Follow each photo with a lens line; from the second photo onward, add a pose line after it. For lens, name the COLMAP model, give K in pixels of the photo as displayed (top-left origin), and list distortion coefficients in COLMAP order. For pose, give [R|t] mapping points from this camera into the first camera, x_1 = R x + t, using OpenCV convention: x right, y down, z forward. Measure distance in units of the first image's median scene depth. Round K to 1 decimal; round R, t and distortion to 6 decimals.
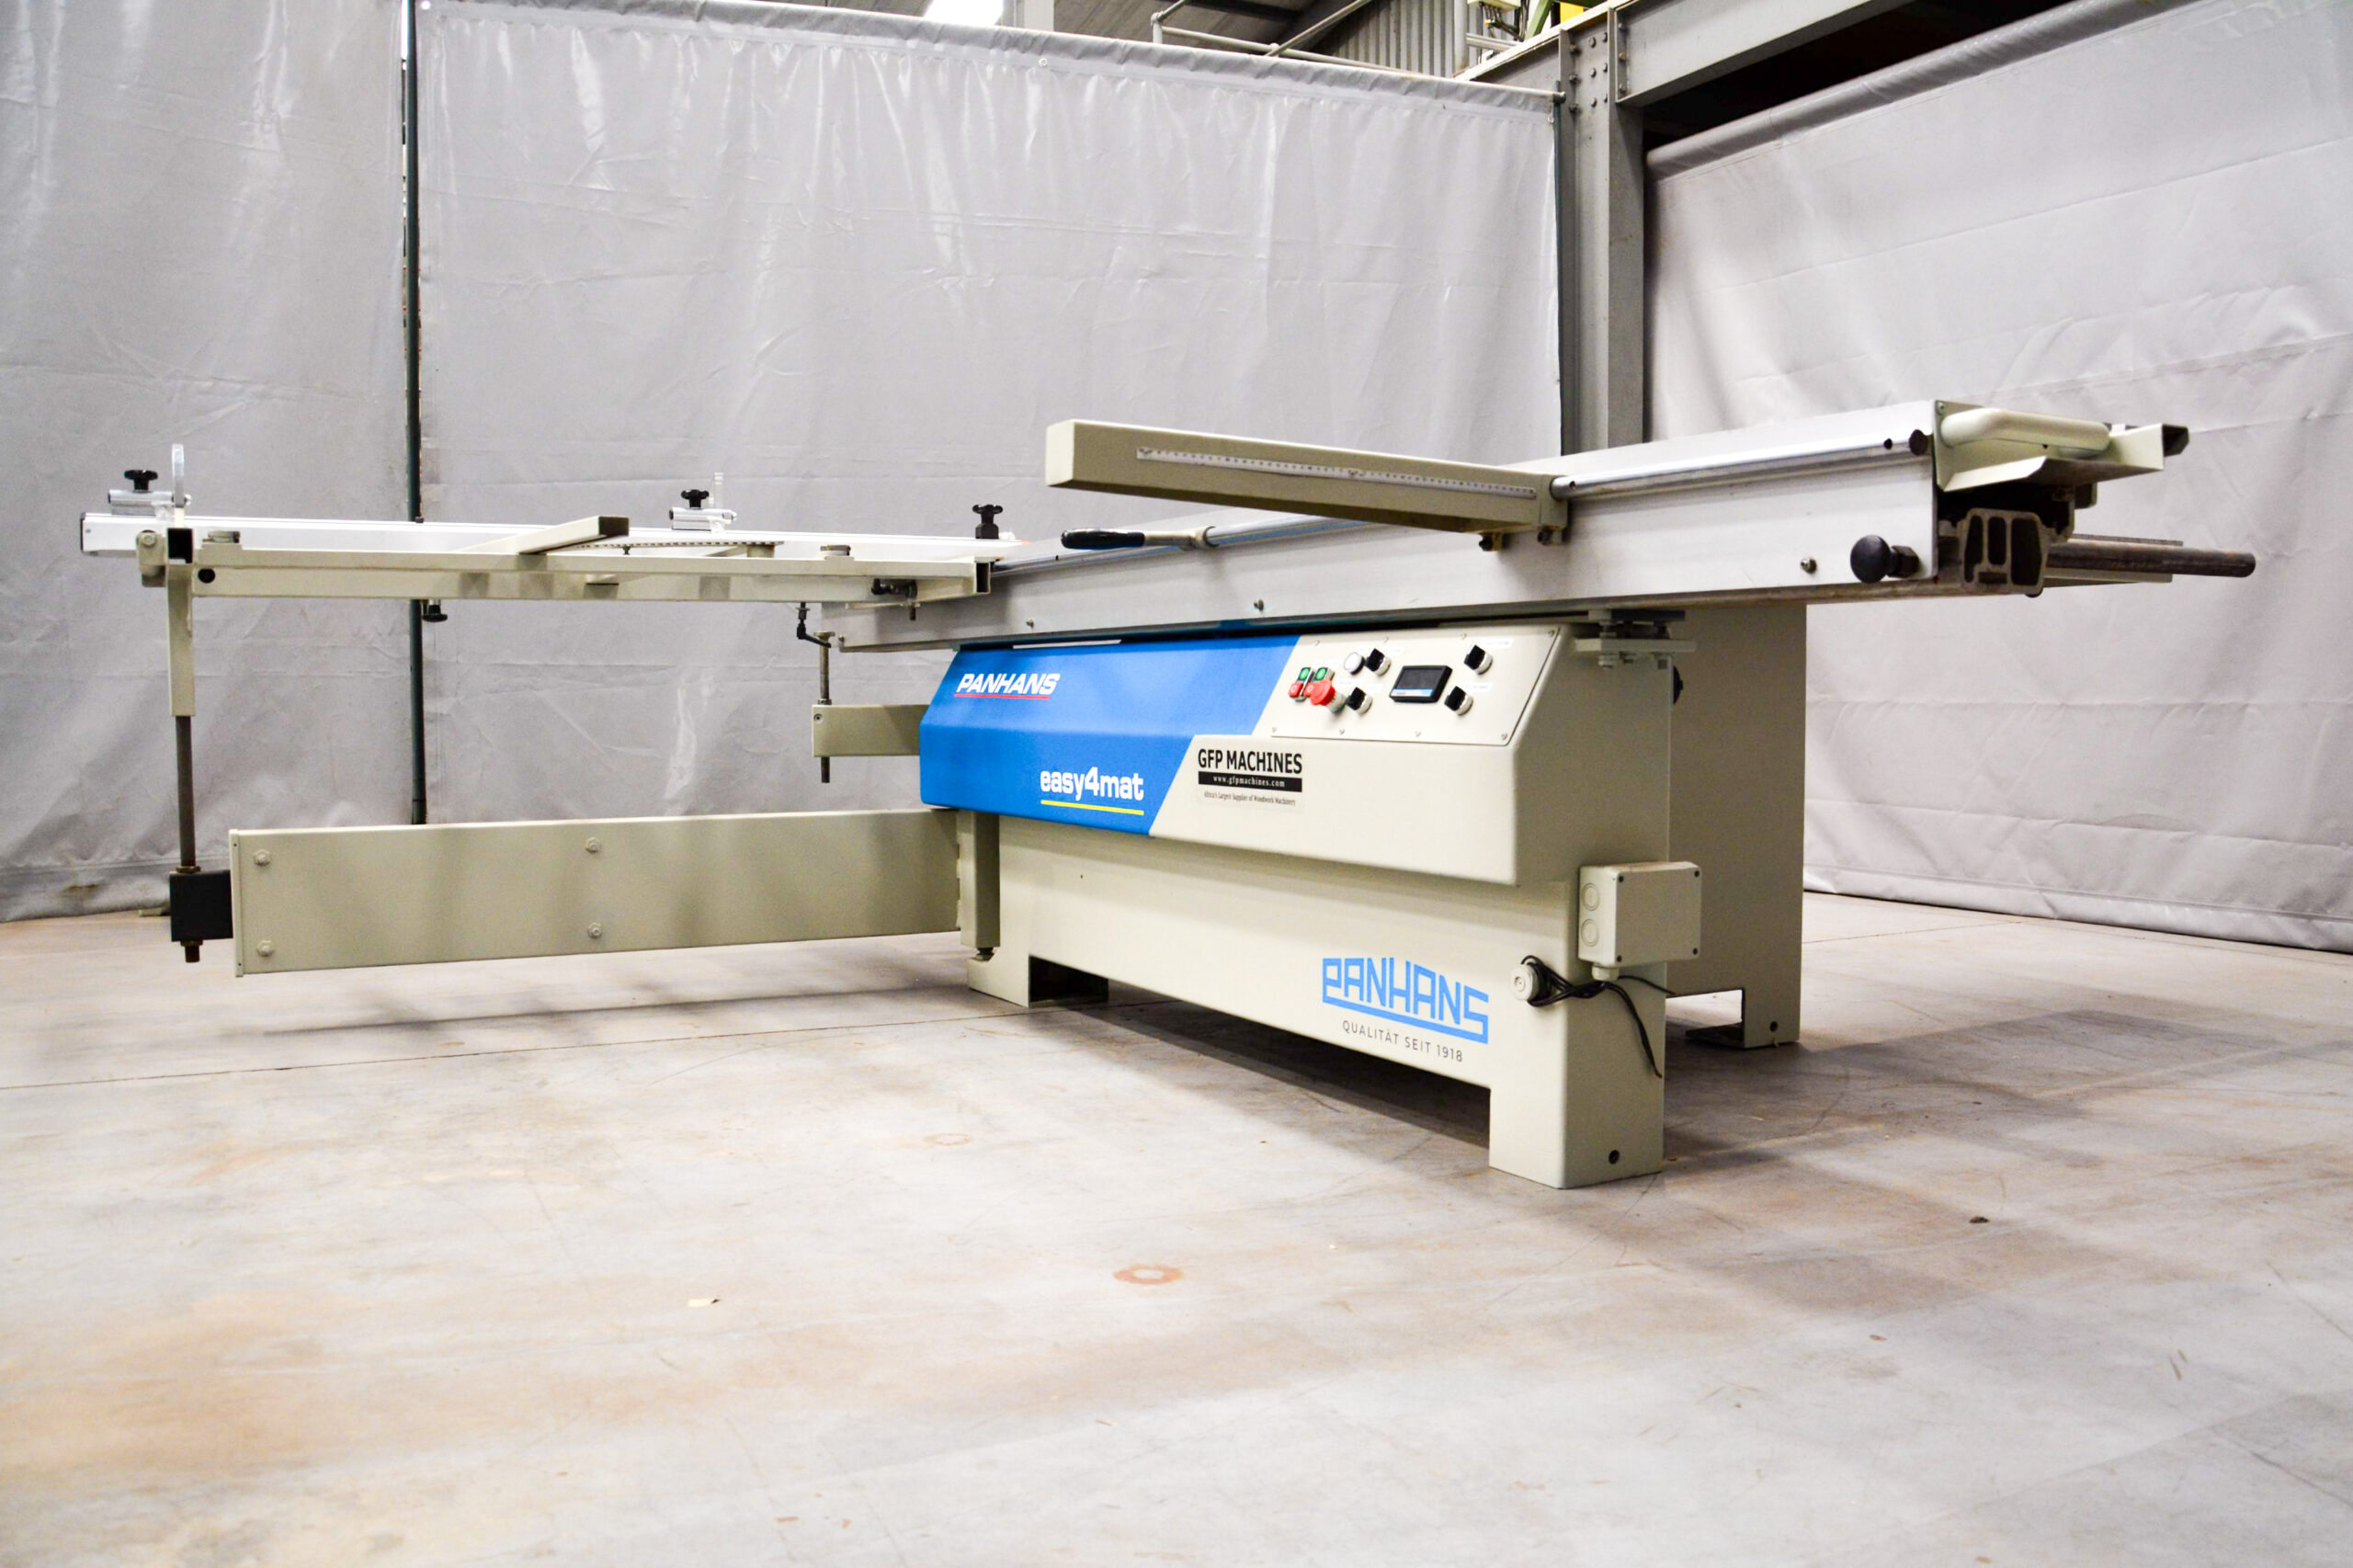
lens RADIAL K [[1895.0, 0, 993.0], [0, 1895.0, 793.2], [0, 0, 1]] dist [-0.075343, -0.011740]
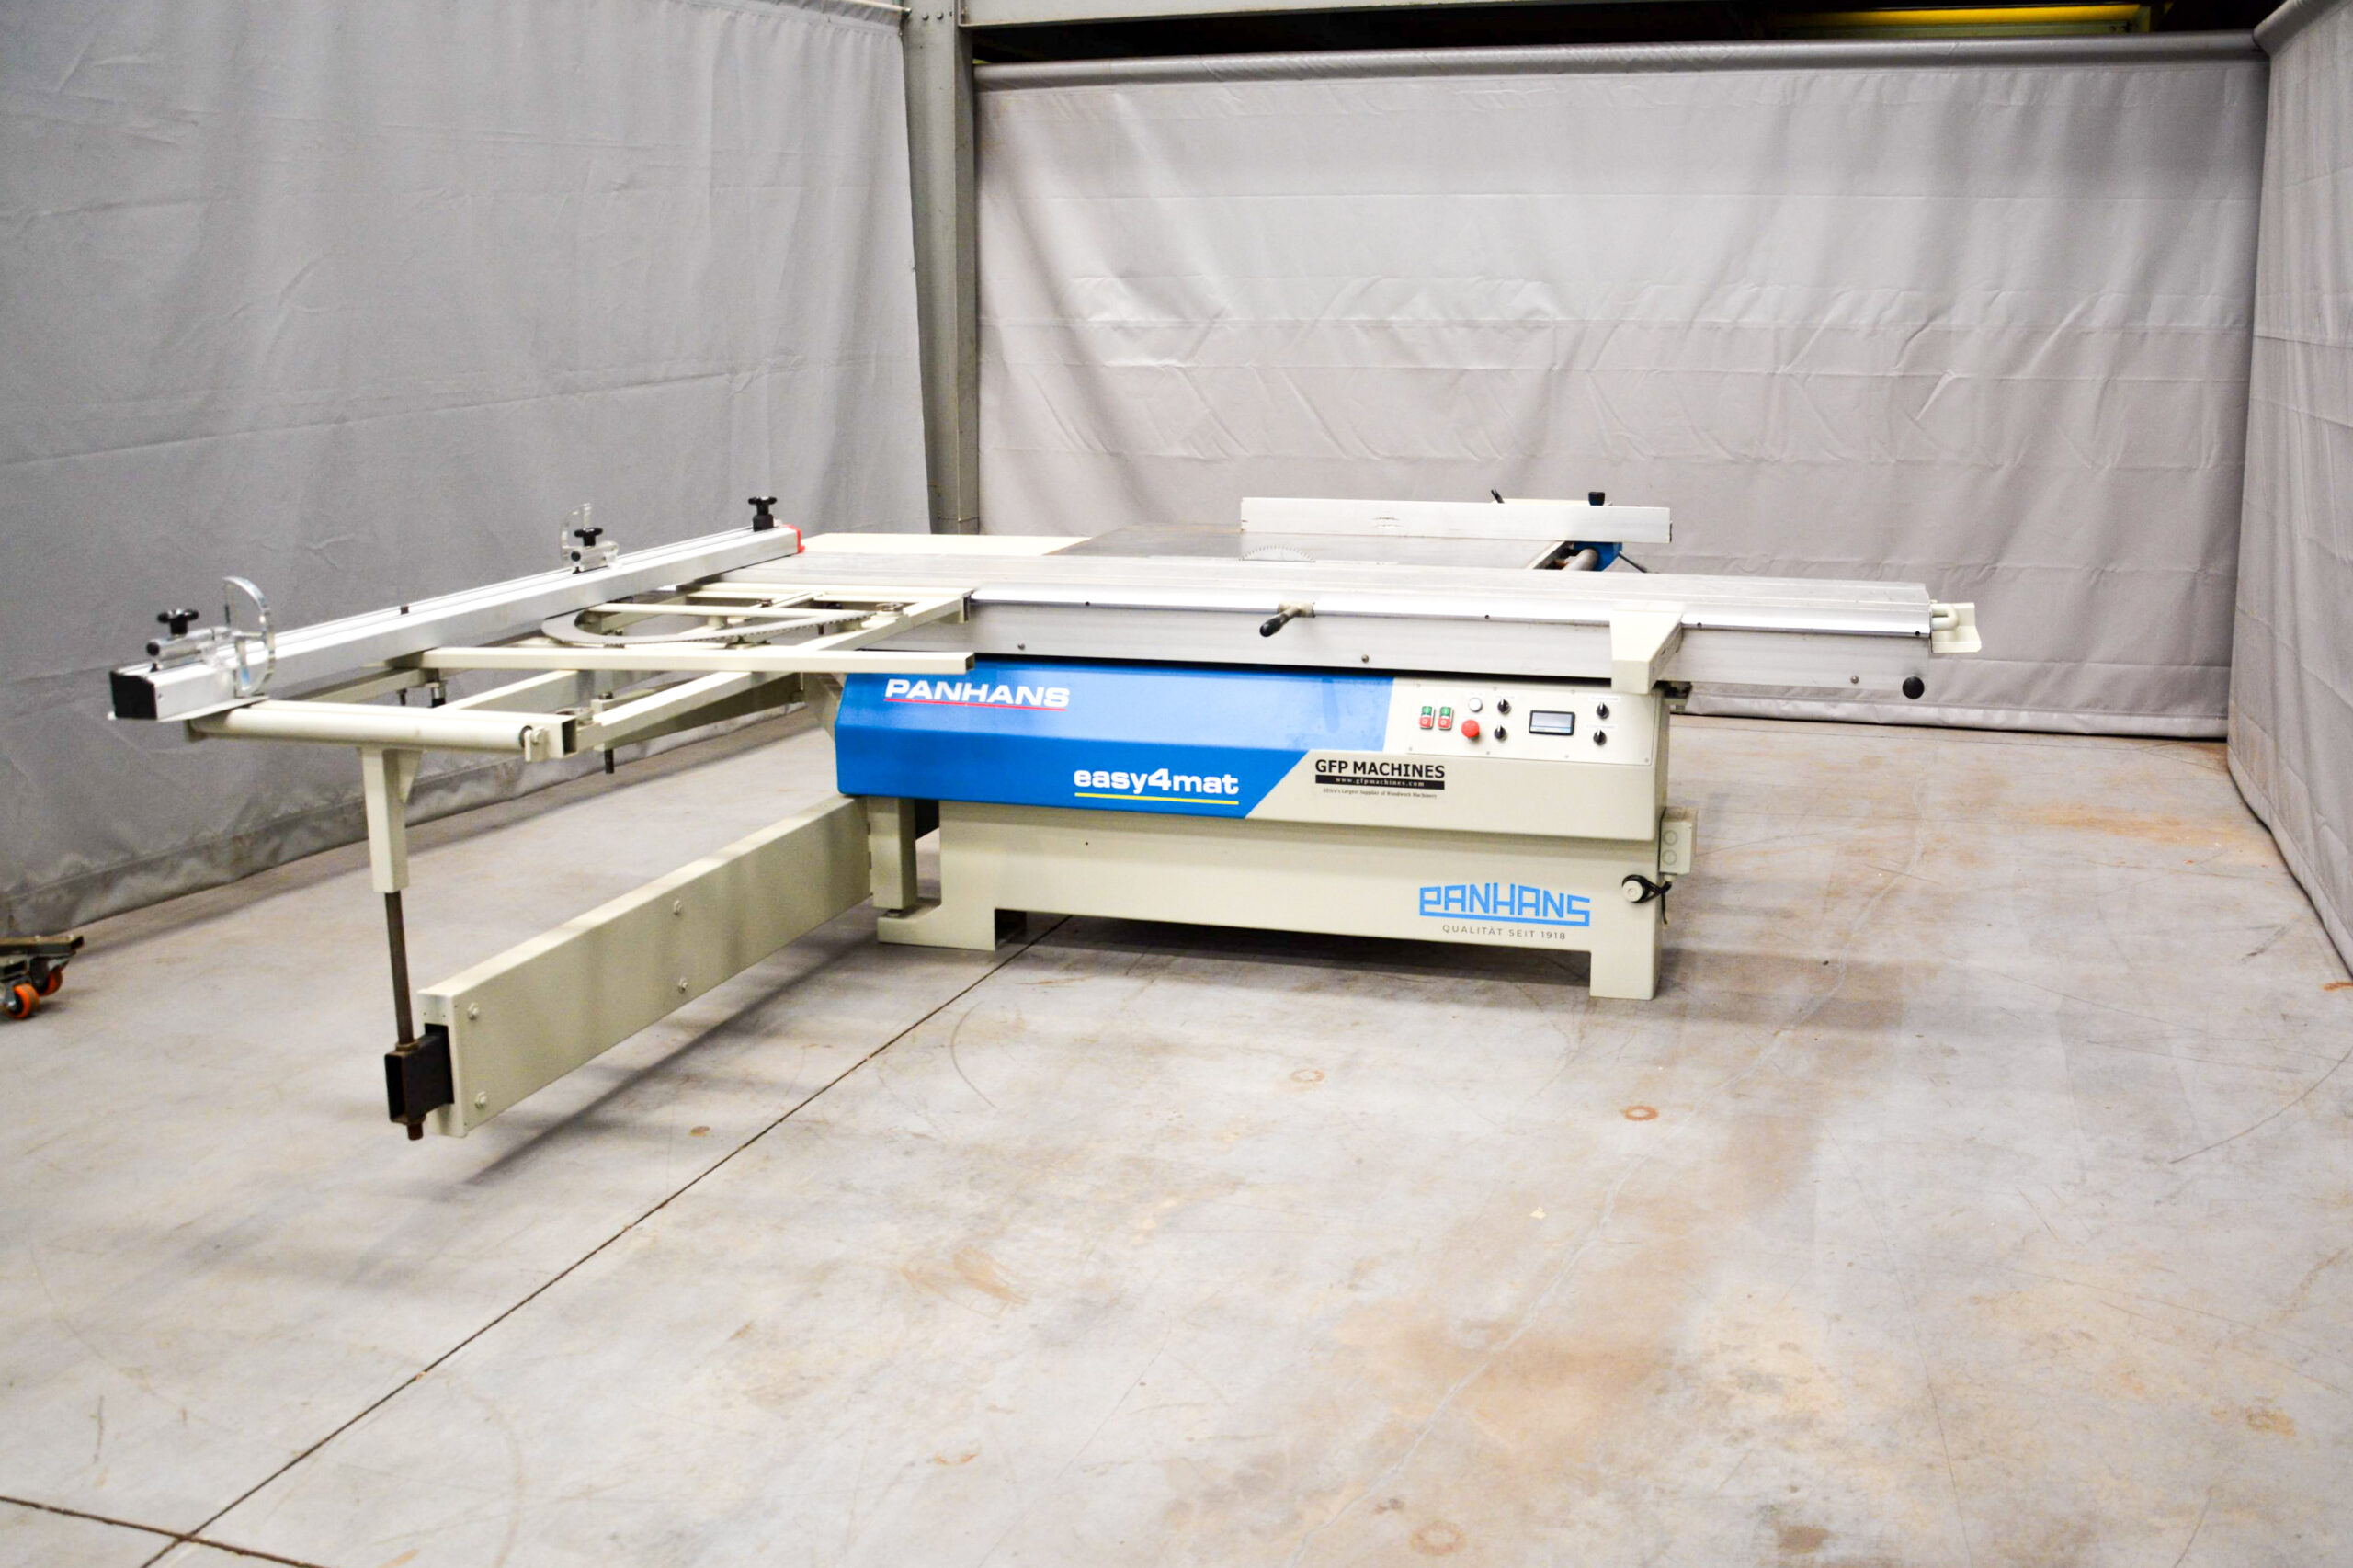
lens RADIAL K [[2060.5, 0, 1251.2], [0, 2060.5, 788.1], [0, 0, 1]] dist [-0.129251, 0.127232]
pose [[0.664786, -0.197465, 0.720463, -1.111173], [0.060638, 0.975513, 0.211417, -0.354668], [-0.744569, -0.096860, 0.660481, 0.013965]]
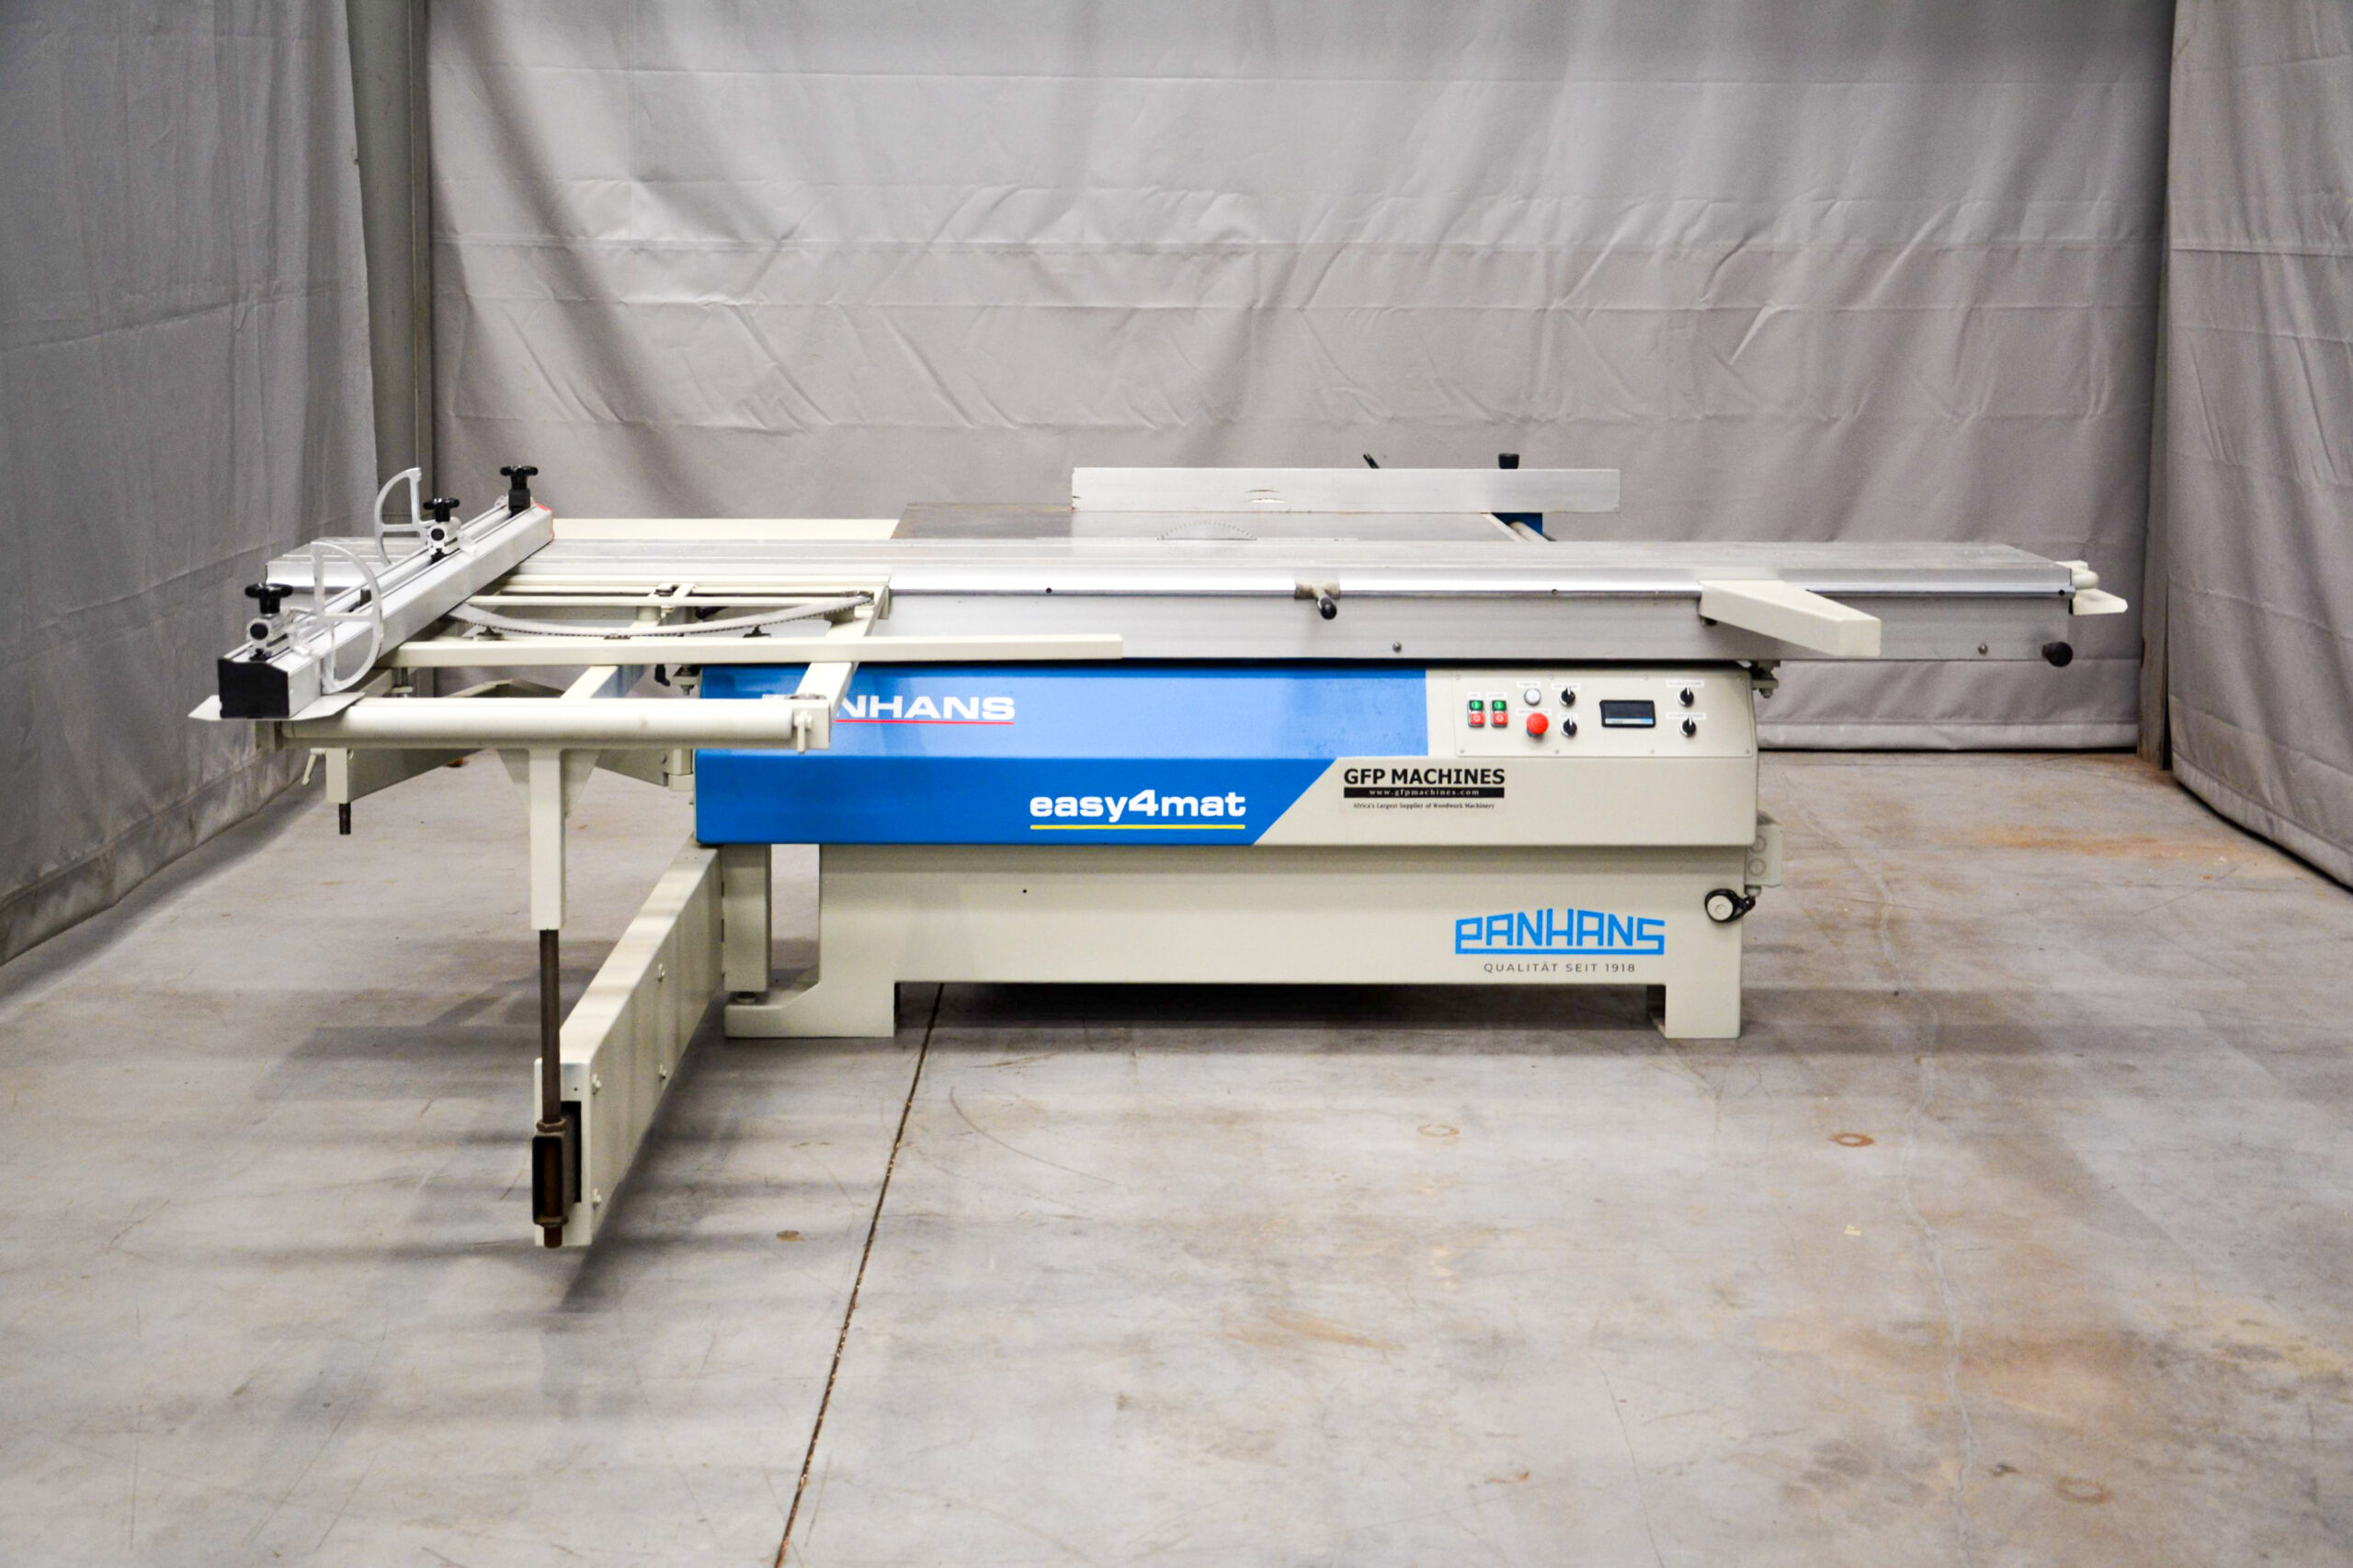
lens RADIAL K [[3195.0, 0, 981.7], [0, 3195.0, 739.2], [0, 0, 1]] dist [0.110538, 0.137900]
pose [[0.452456, -0.163475, 0.876675, -1.860427], [0.053887, 0.986270, 0.156099, -0.390385], [-0.890157, -0.023387, 0.455053, 0.312820]]
